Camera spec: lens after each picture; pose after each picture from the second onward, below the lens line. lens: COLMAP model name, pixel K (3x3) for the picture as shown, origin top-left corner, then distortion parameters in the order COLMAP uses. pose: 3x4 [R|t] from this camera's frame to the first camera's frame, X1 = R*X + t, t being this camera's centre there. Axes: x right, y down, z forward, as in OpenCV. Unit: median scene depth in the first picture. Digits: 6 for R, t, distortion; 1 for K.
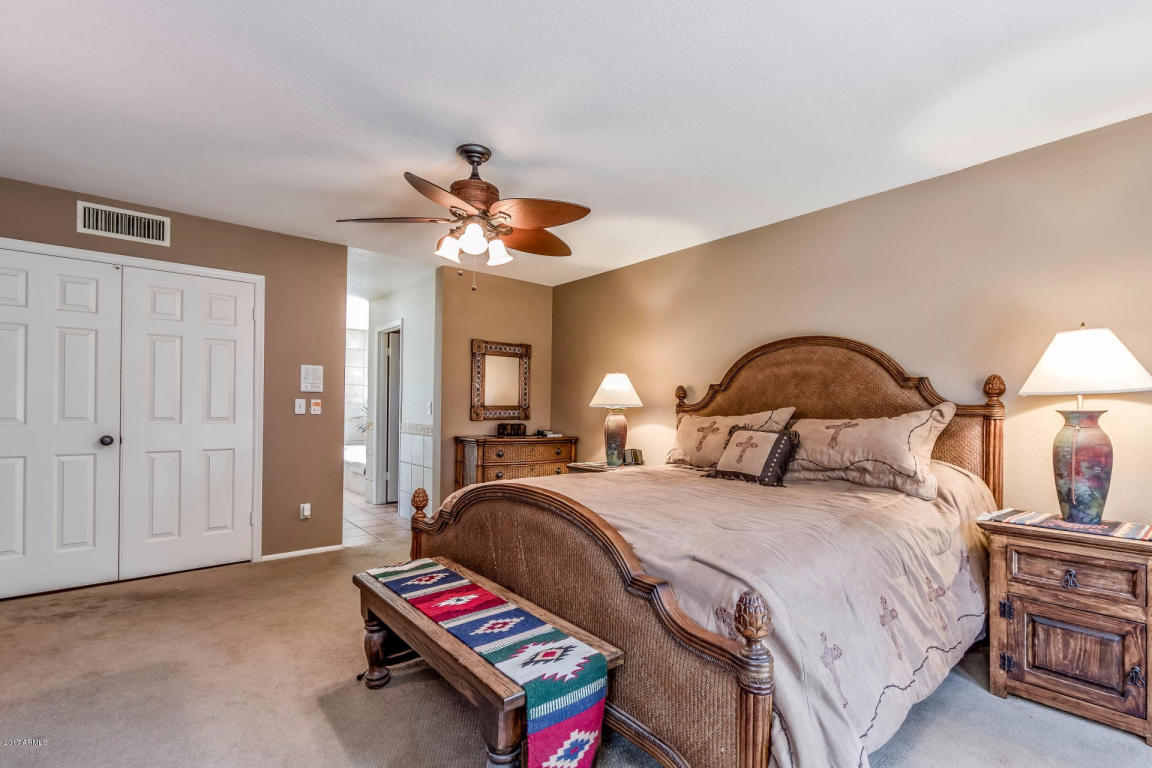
lens RADIAL K [[521.2, 0, 578.4], [0, 521.2, 406.8], [0, 0, 1]] dist [-0.002513, 0.000095]
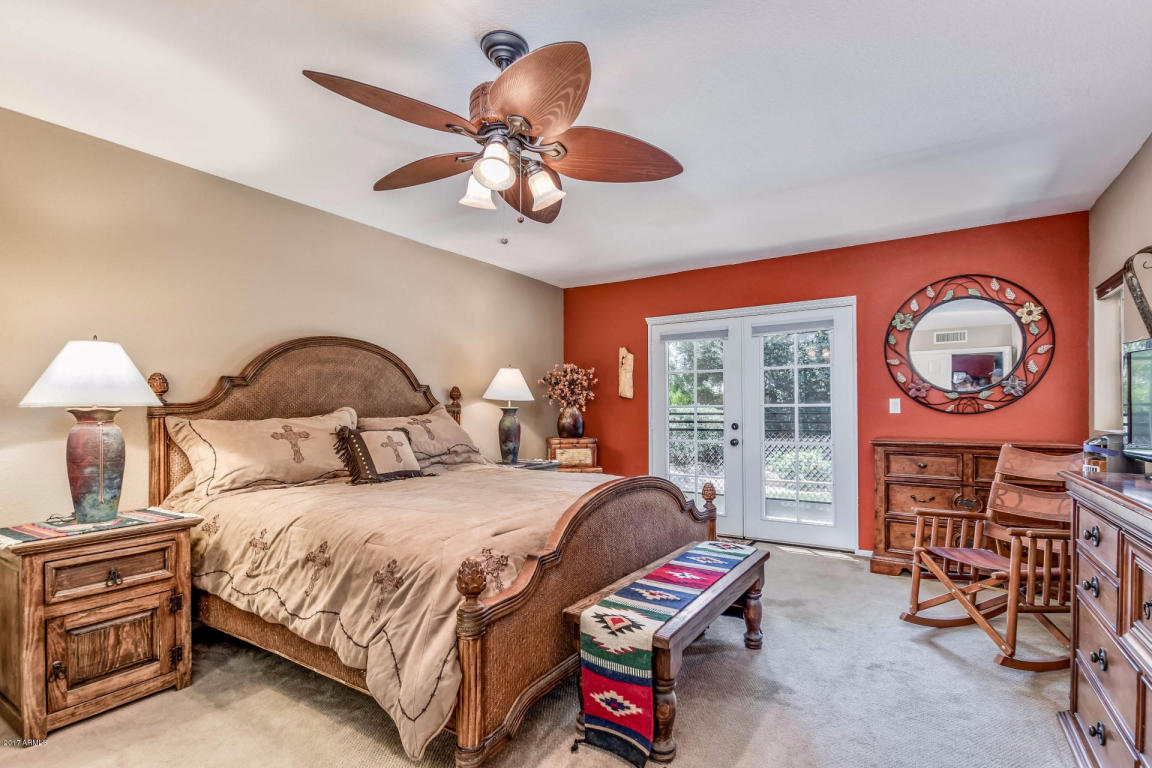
lens RADIAL K [[545.5, 0, 577.8], [0, 545.5, 406.7], [0, 0, 1]] dist [-0.000608, -0.000034]
pose [[-0.298828, 0.003212, 0.954302, -0.863544], [0.002215, 0.999994, -0.002672, 0.005384], [-0.954305, 0.001316, -0.298833, 1.052072]]
